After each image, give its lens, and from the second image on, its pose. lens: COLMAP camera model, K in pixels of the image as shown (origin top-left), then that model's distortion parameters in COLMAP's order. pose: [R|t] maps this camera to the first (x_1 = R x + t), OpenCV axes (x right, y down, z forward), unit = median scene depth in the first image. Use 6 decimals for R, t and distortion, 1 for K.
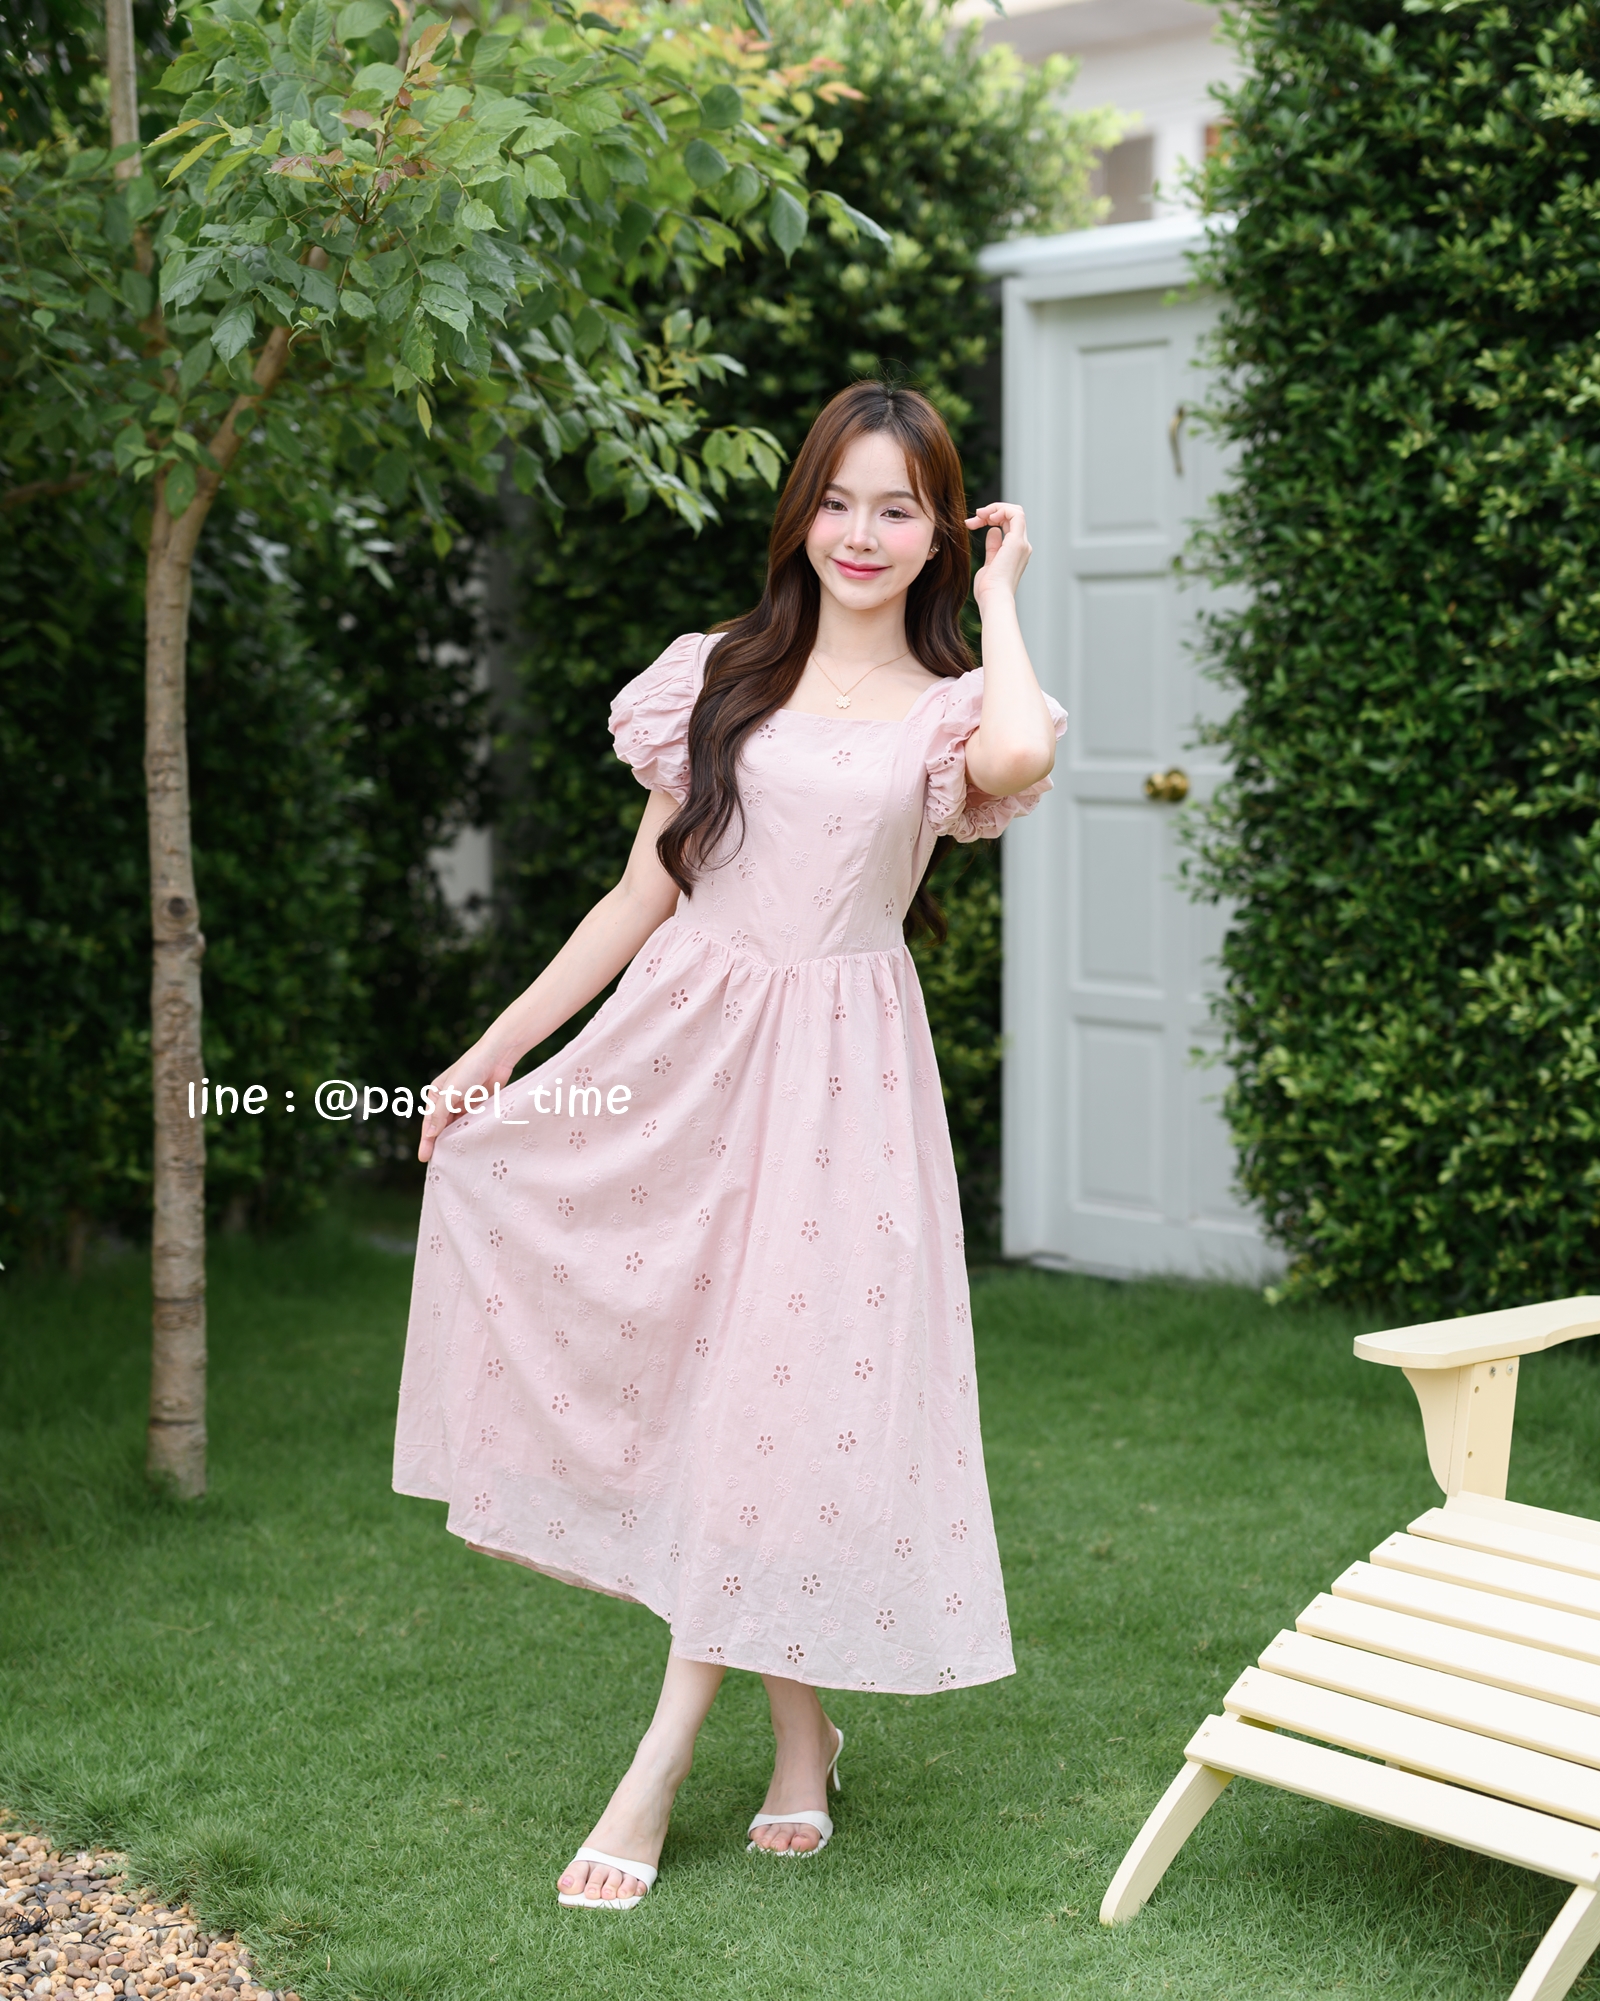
lens RADIAL K [[3377.1, 0, 814.1], [0, 3377.1, 1018.3], [0, 0, 1]] dist [0.072585, 0.000000]
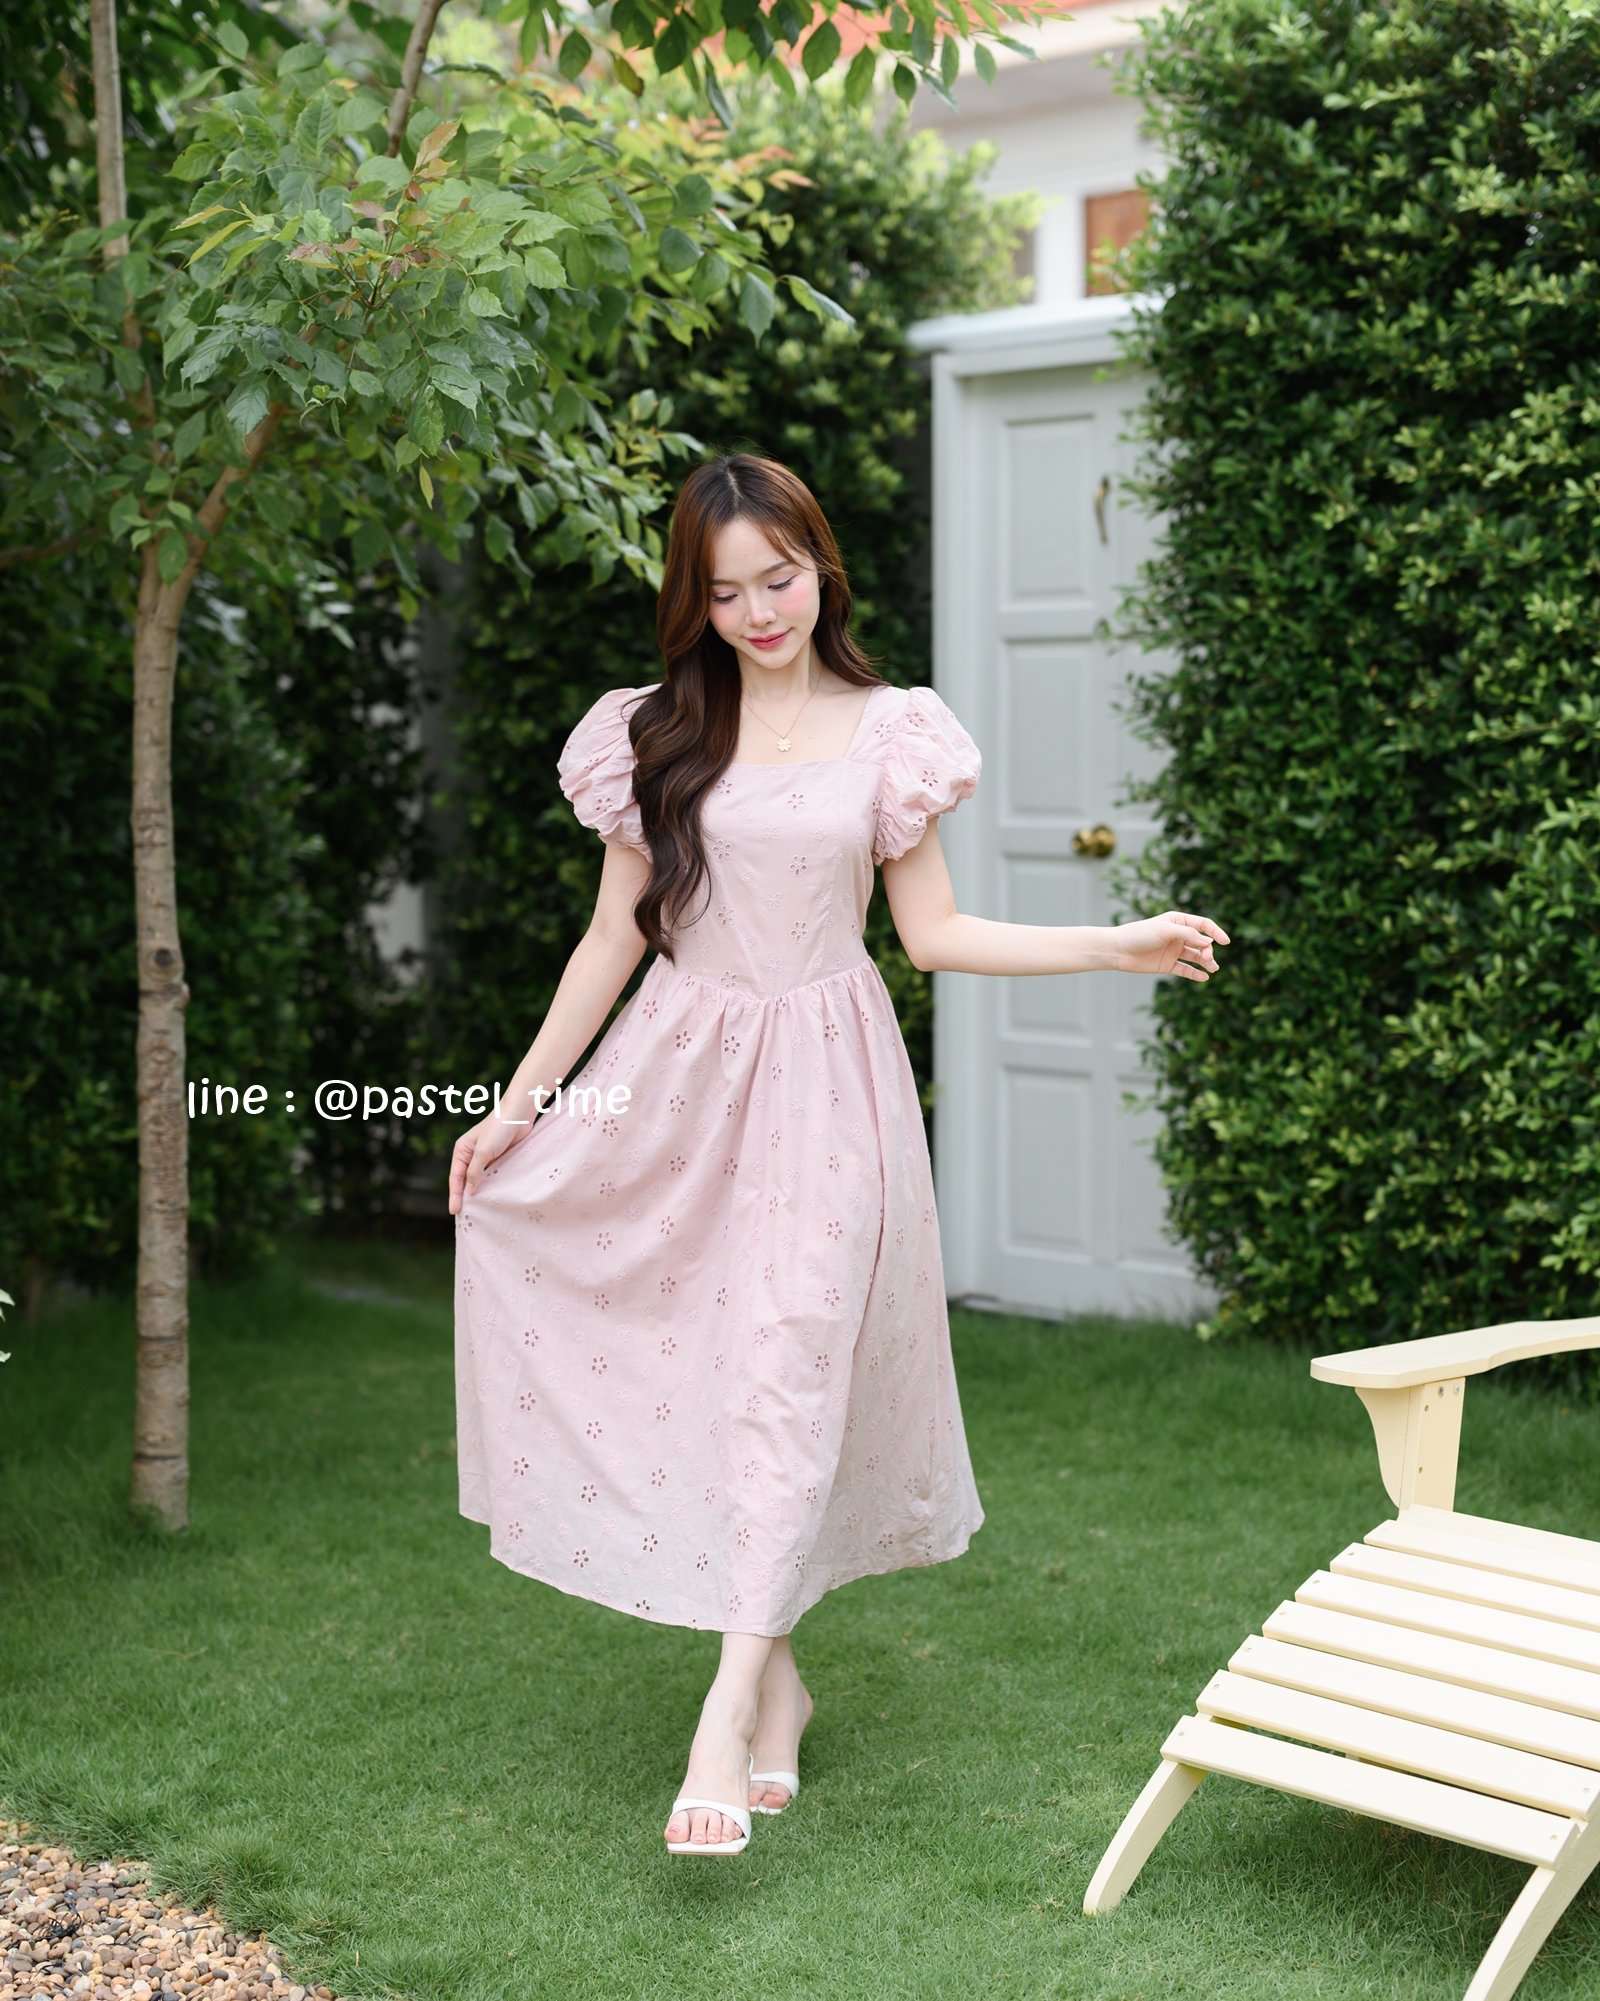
lens RADIAL K [[3377.1, 0, 819.0], [0, 3377.1, 1004.1], [0, 0, 1]] dist [0.072585, 0.000000]
pose [[0.999231, -0.002662, 0.039130, -0.024421], [0.003514, 0.999758, -0.021732, 0.003862], [-0.039063, 0.021852, 0.998998, -0.037038]]
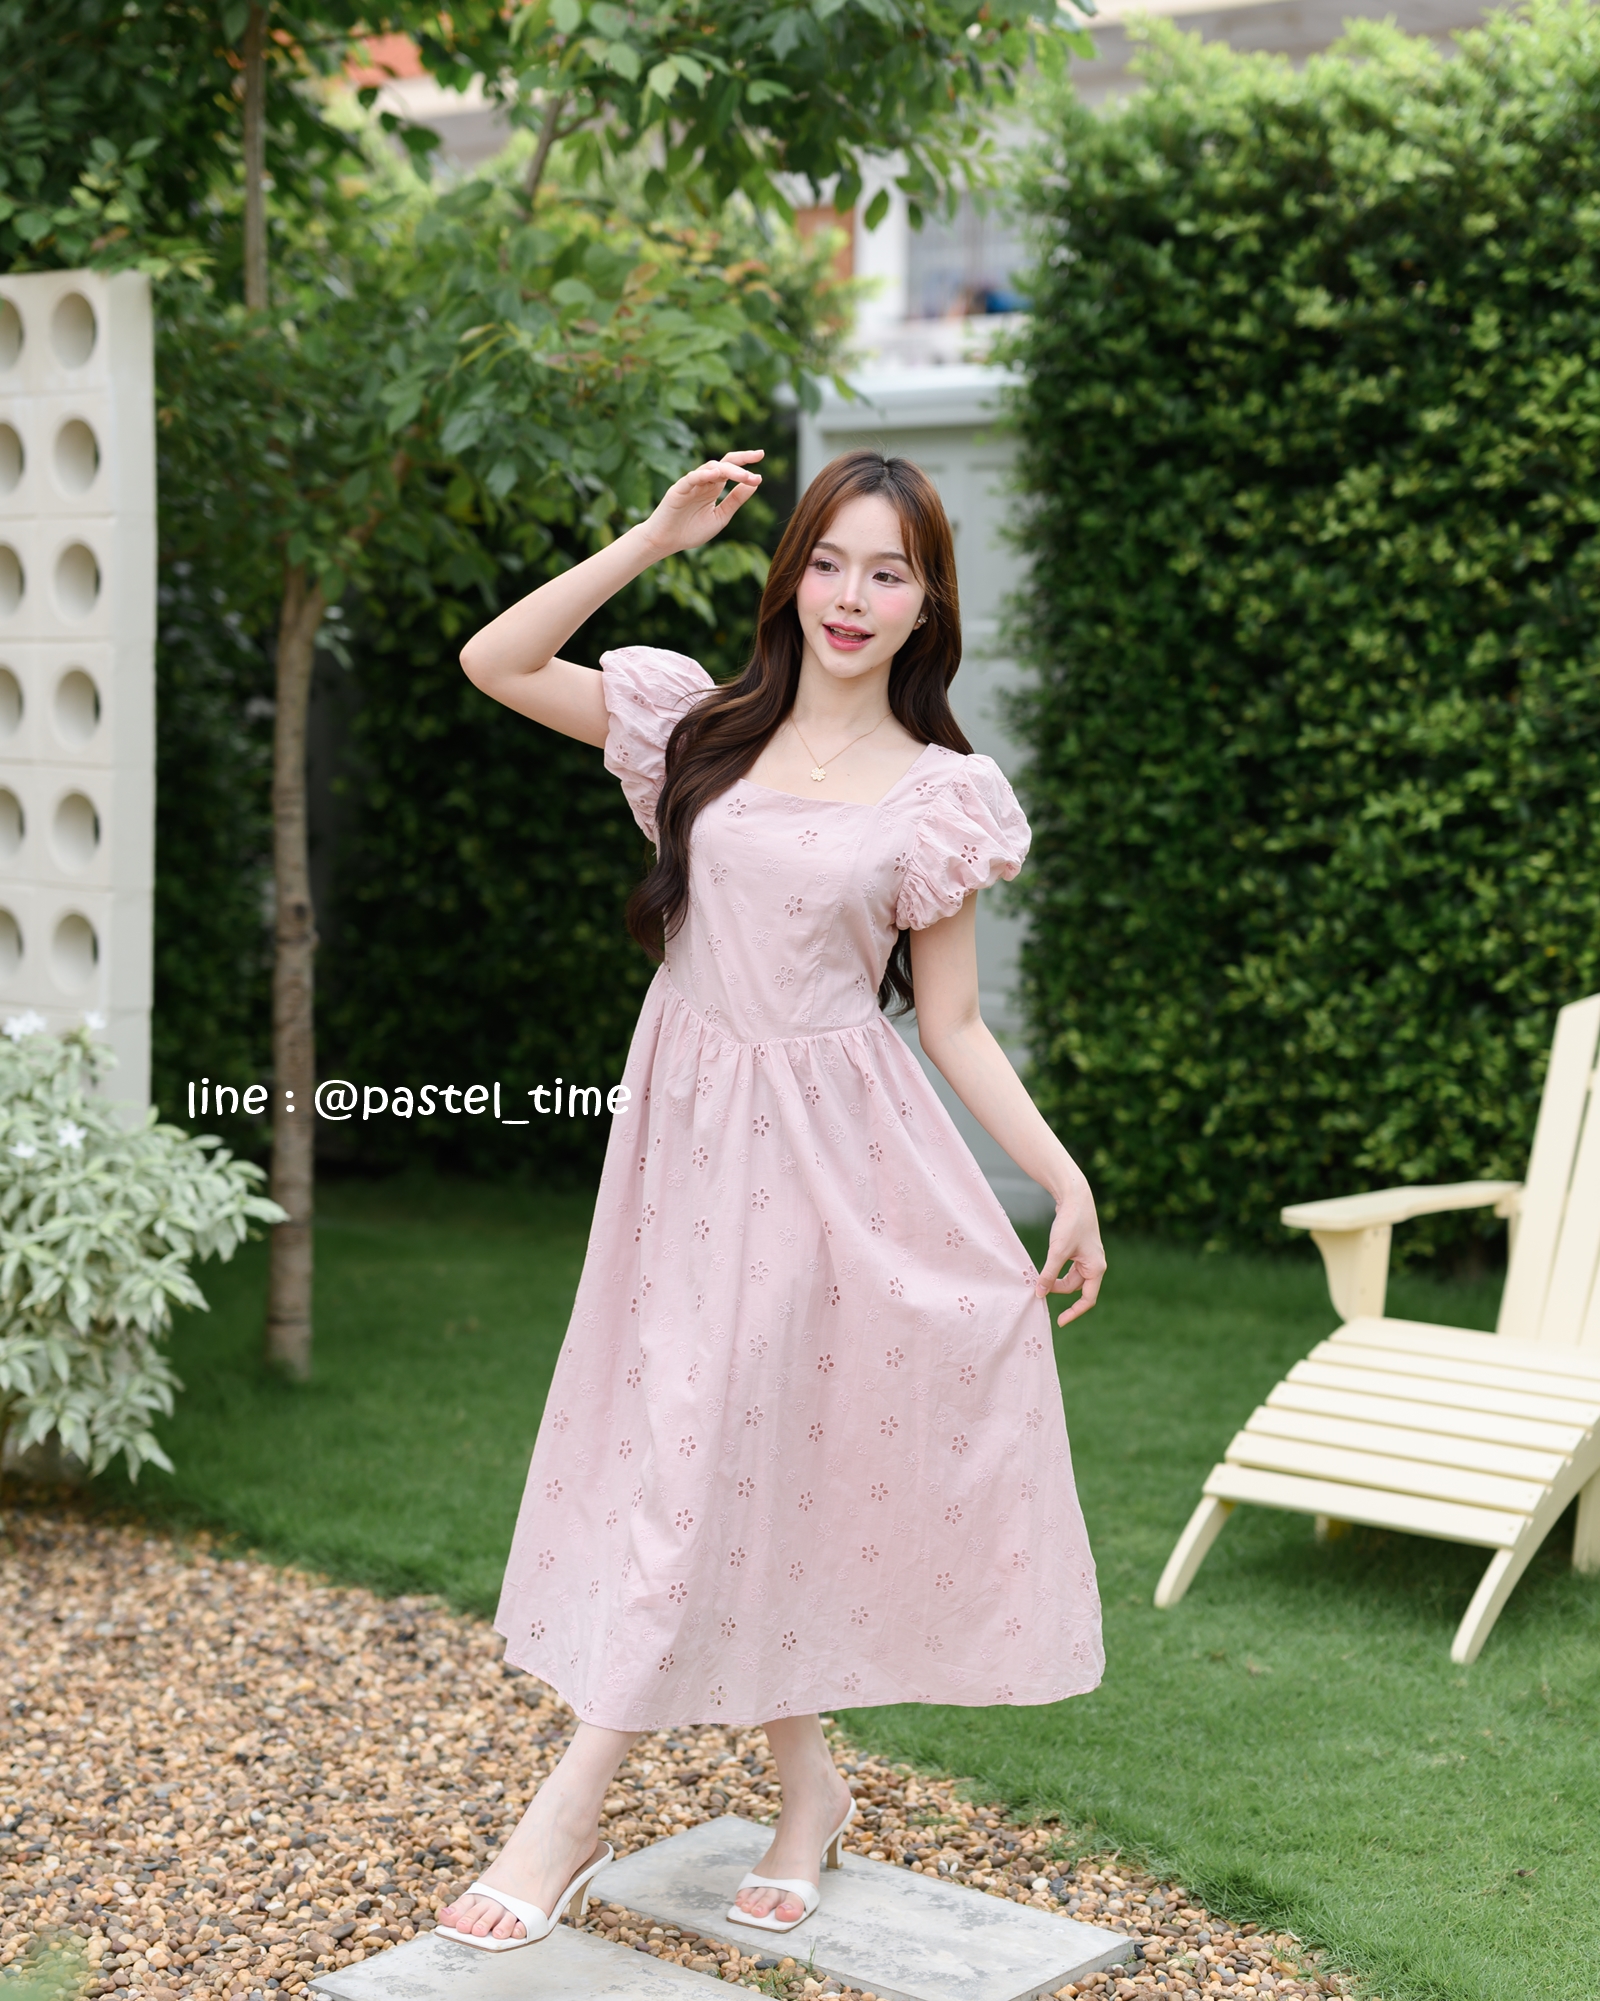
lens RADIAL K [[3377.1, 0, 856.5], [0, 3377.1, 1025.7], [0, 0, 1]] dist [0.072585, 0.000000]
pose [[0.980224, -0.002598, 0.197875, -0.202948], [0.005546, 0.999882, -0.014342, 0.025531], [-0.197815, 0.015156, 0.980122, -0.240251]]
